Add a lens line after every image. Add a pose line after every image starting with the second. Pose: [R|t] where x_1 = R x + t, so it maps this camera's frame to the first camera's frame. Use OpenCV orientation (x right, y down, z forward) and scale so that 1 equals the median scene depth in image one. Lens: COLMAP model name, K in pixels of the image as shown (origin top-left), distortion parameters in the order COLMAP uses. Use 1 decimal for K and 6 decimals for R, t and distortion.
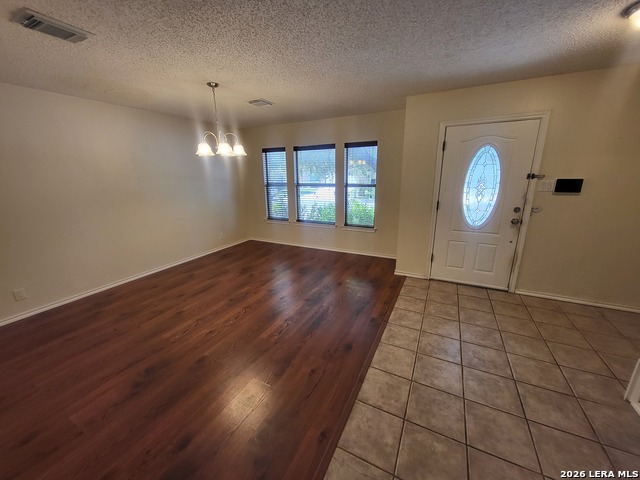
lens RADIAL K [[250.9, 0, 317.2], [0, 250.9, 240.0], [0, 0, 1]] dist [-0.000571, -0.000429]
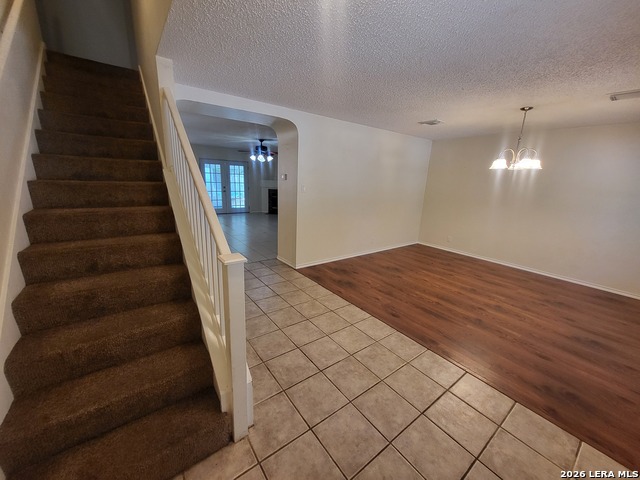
lens RADIAL K [[250.9, 0, 317.2], [0, 250.9, 240.0], [0, 0, 1]] dist [-0.000571, -0.000429]
pose [[-0.442881, 0.216927, -0.869942, 1.129781], [-0.265466, 0.895055, 0.358336, -0.233875], [0.856379, 0.389640, -0.338816, 0.792692]]
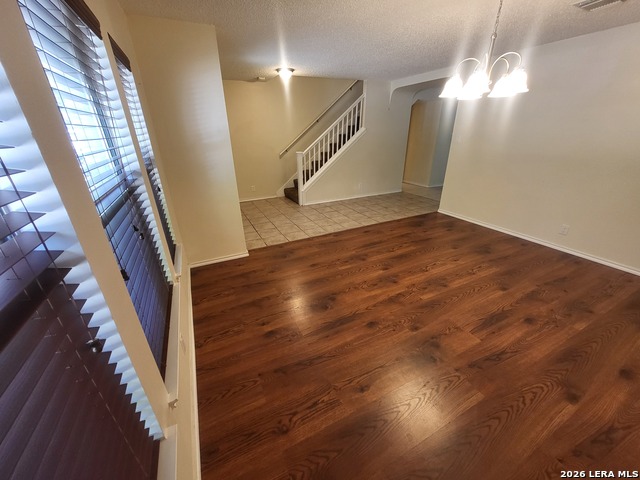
lens RADIAL K [[250.9, 0, 317.2], [0, 250.9, 240.0], [0, 0, 1]] dist [-0.000571, -0.000429]
pose [[-0.799261, -0.213704, 0.561705, -0.517064], [0.183836, 0.802904, 0.567054, -0.511094], [-0.572177, 0.556485, -0.602443, 1.946785]]
